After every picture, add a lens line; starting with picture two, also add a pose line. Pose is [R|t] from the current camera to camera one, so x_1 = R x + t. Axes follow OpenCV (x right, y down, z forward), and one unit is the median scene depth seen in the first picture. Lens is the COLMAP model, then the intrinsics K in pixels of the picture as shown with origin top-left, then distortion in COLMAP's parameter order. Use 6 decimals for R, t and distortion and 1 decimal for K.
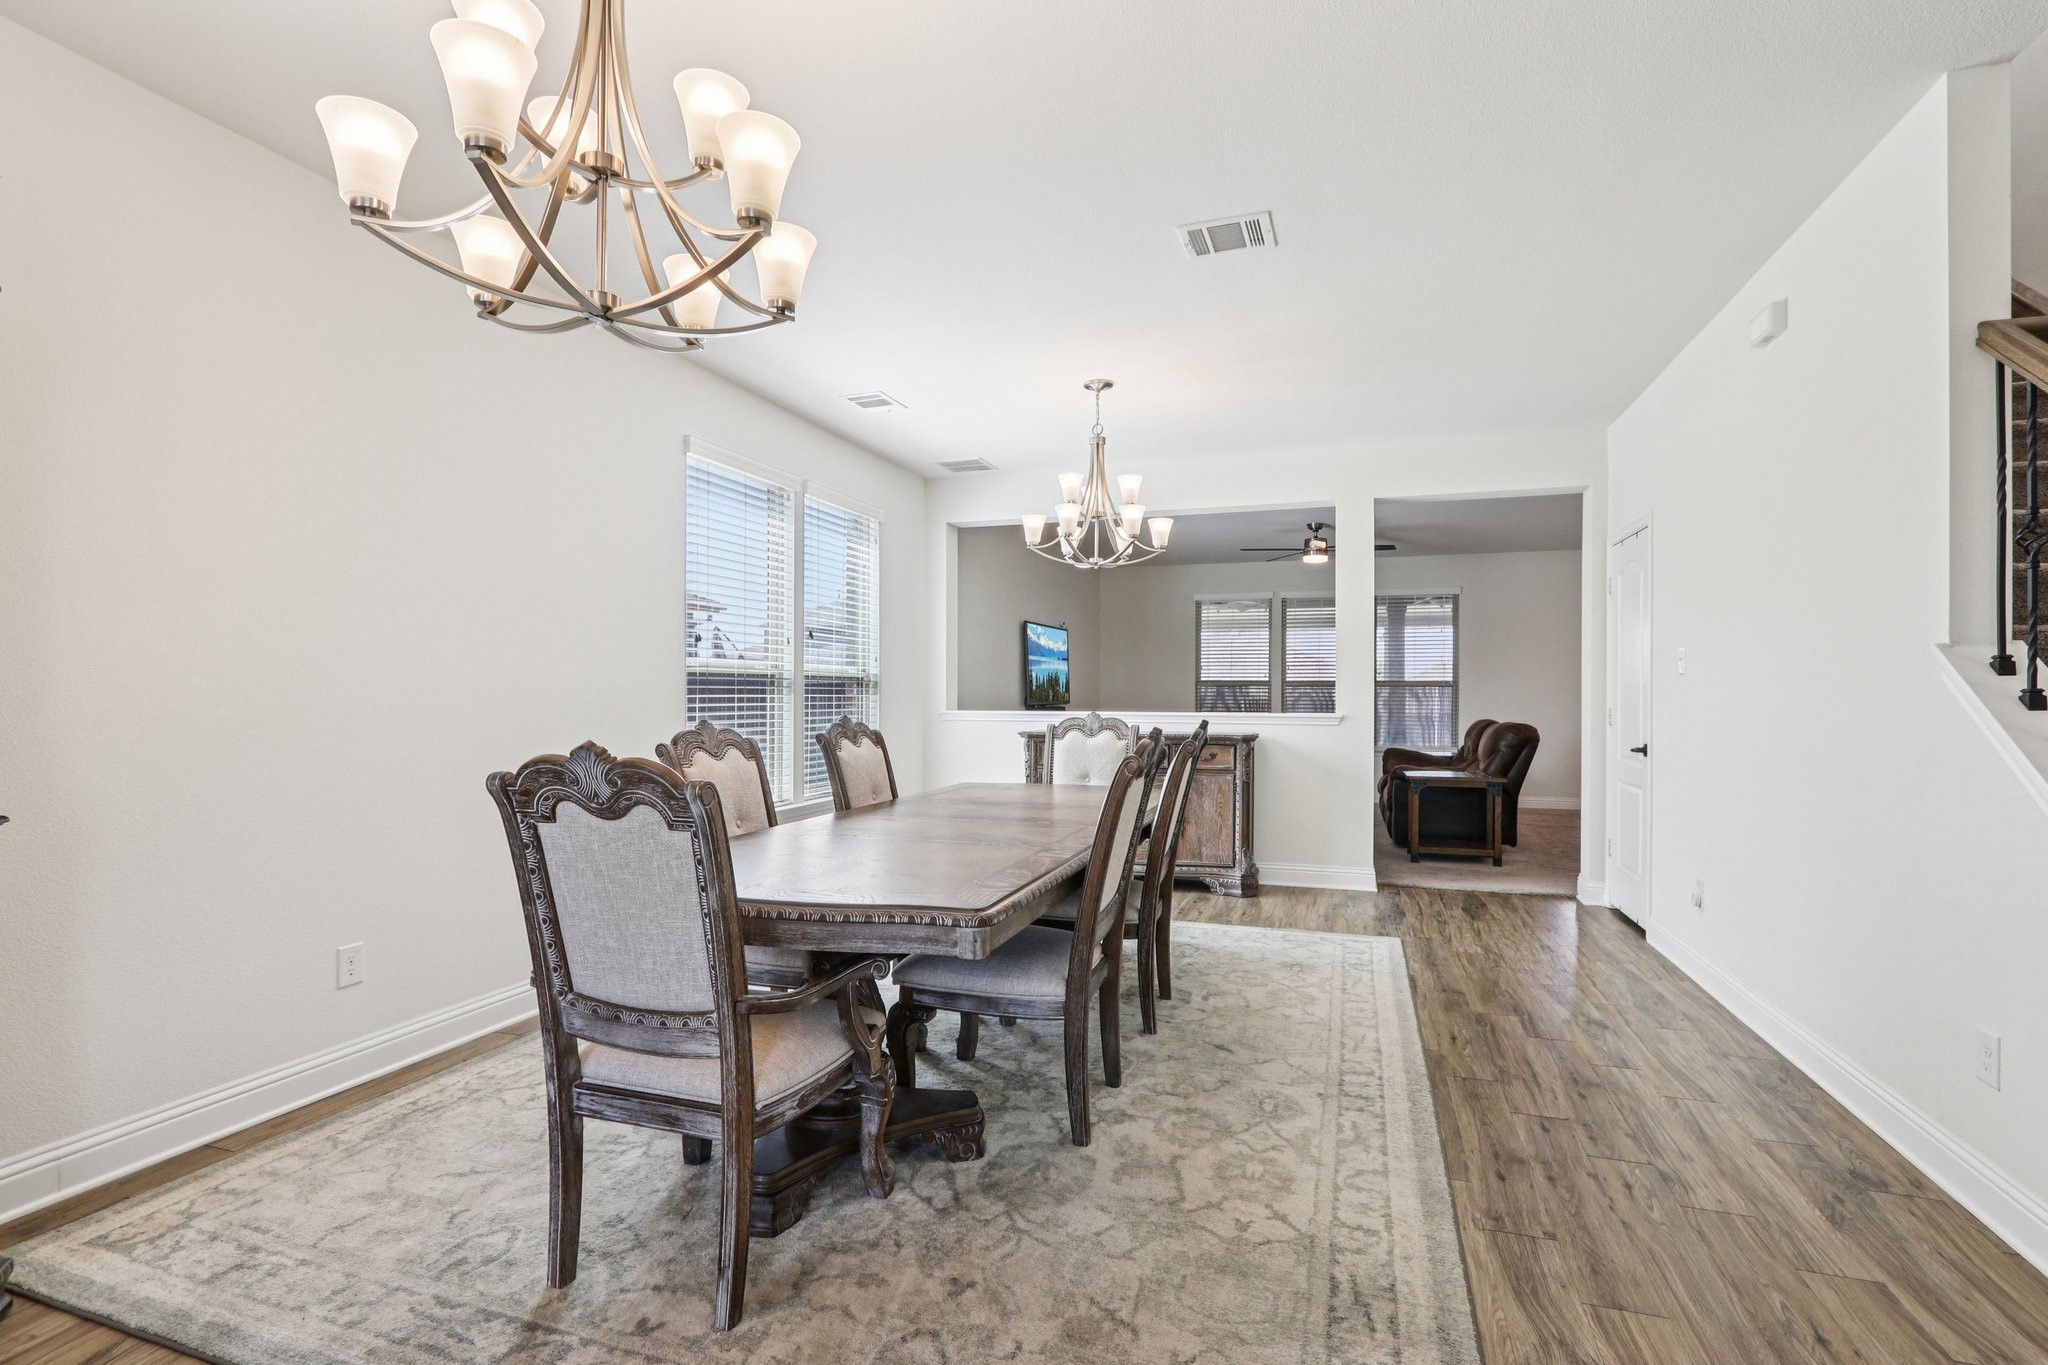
lens RADIAL K [[955.3, 0, 1031.5], [0, 955.3, 690.7], [0, 0, 1]] dist [-0.013456, 0.001056]
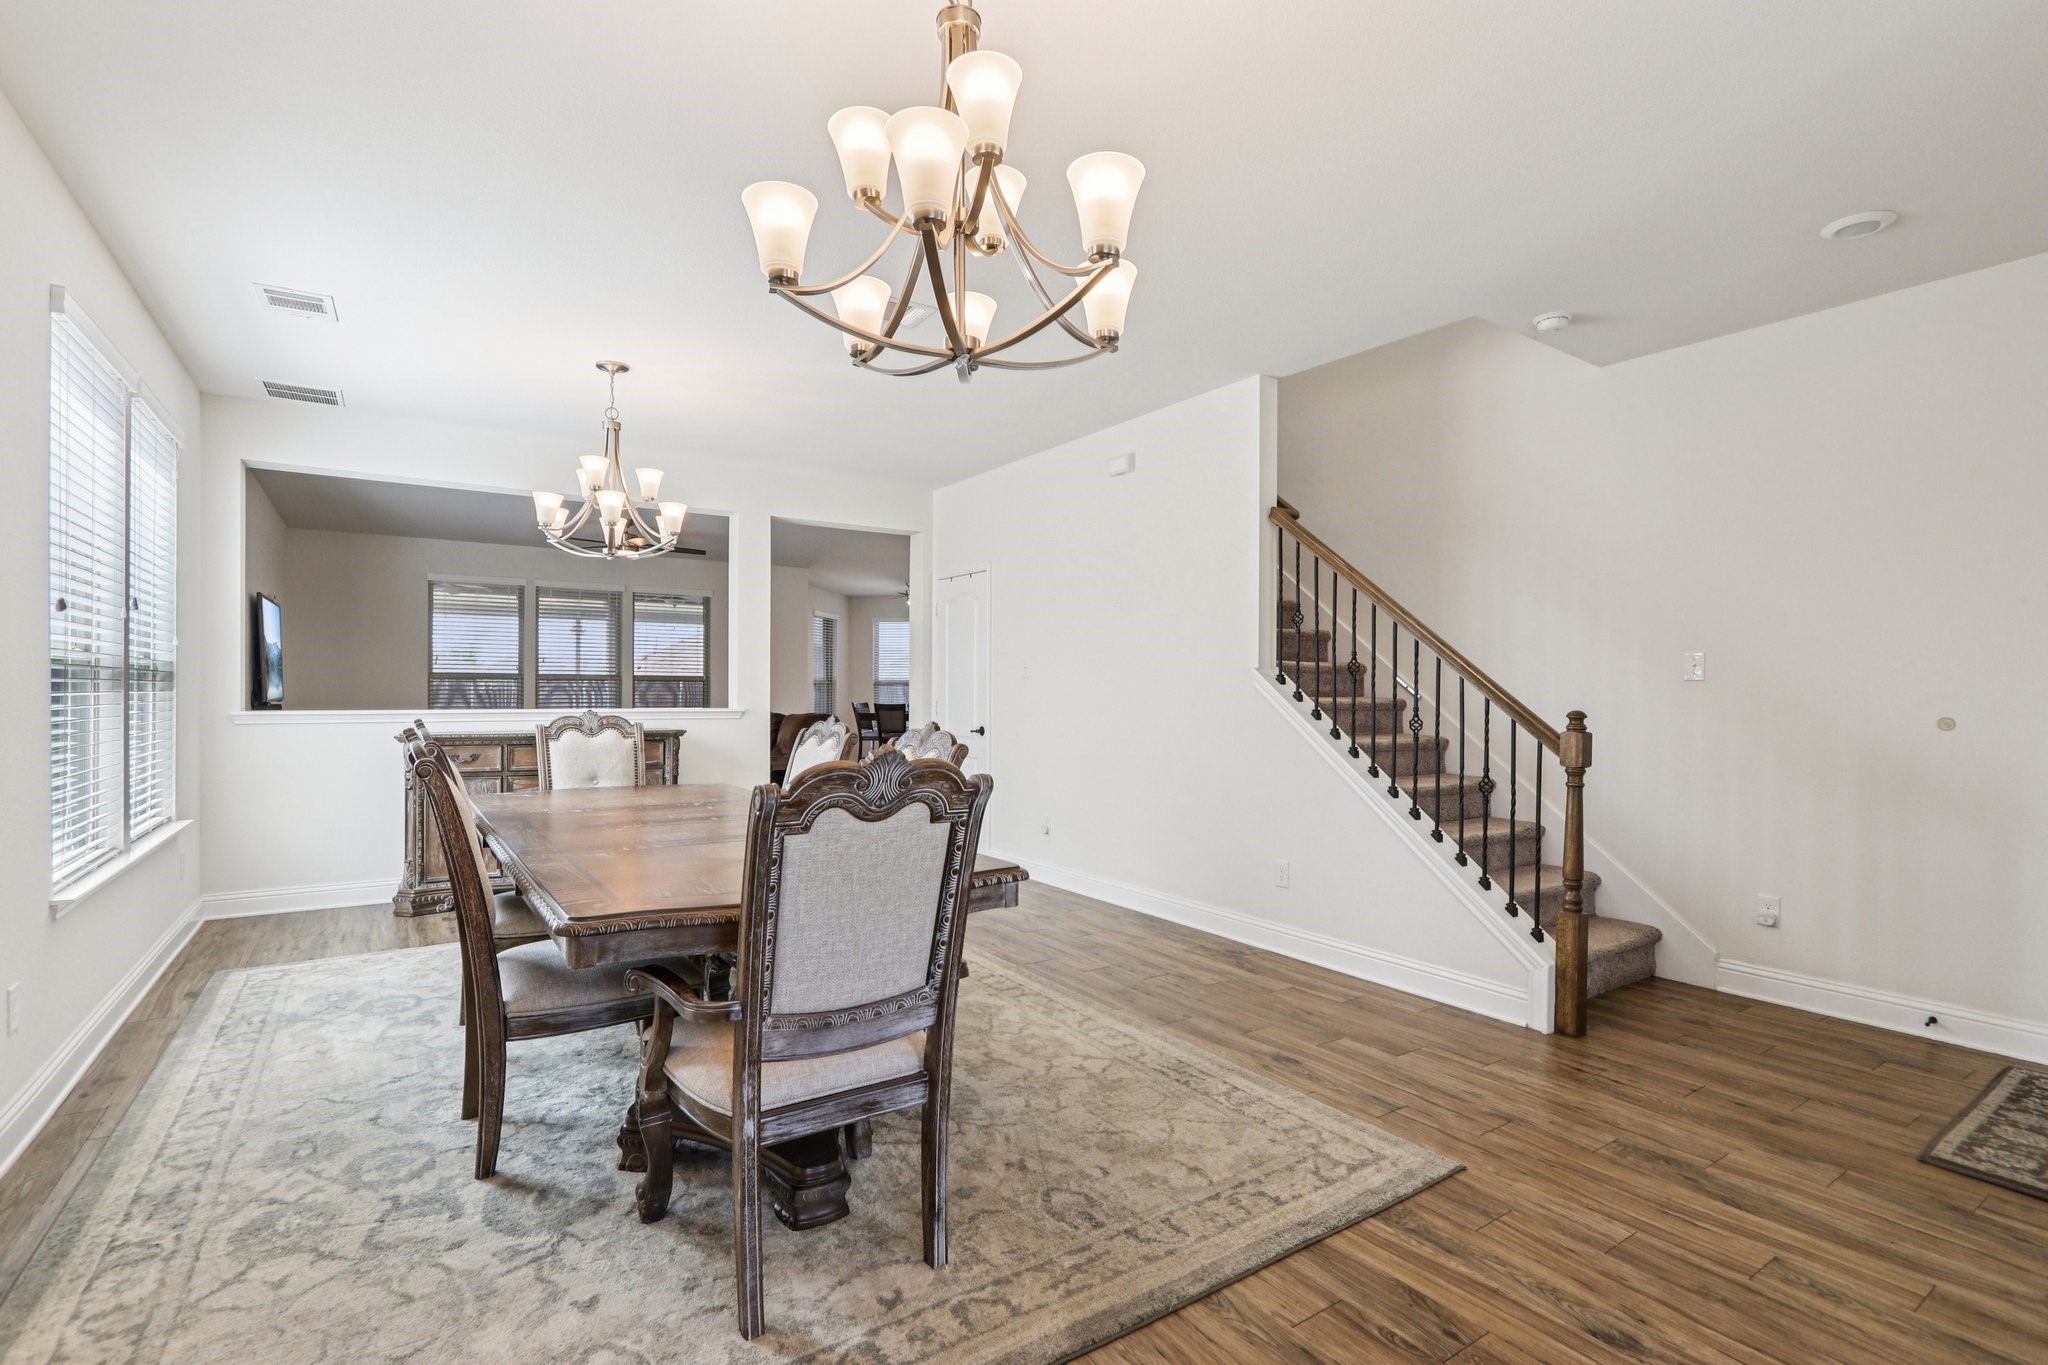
lens RADIAL K [[955.3, 0, 1031.5], [0, 955.3, 690.7], [0, 0, 1]] dist [-0.013456, 0.001056]
pose [[0.604062, 0.000395, 0.796937, -0.680890], [-0.007131, 0.999963, 0.004909, -0.007181], [-0.796906, -0.008648, 0.604042, 0.141702]]
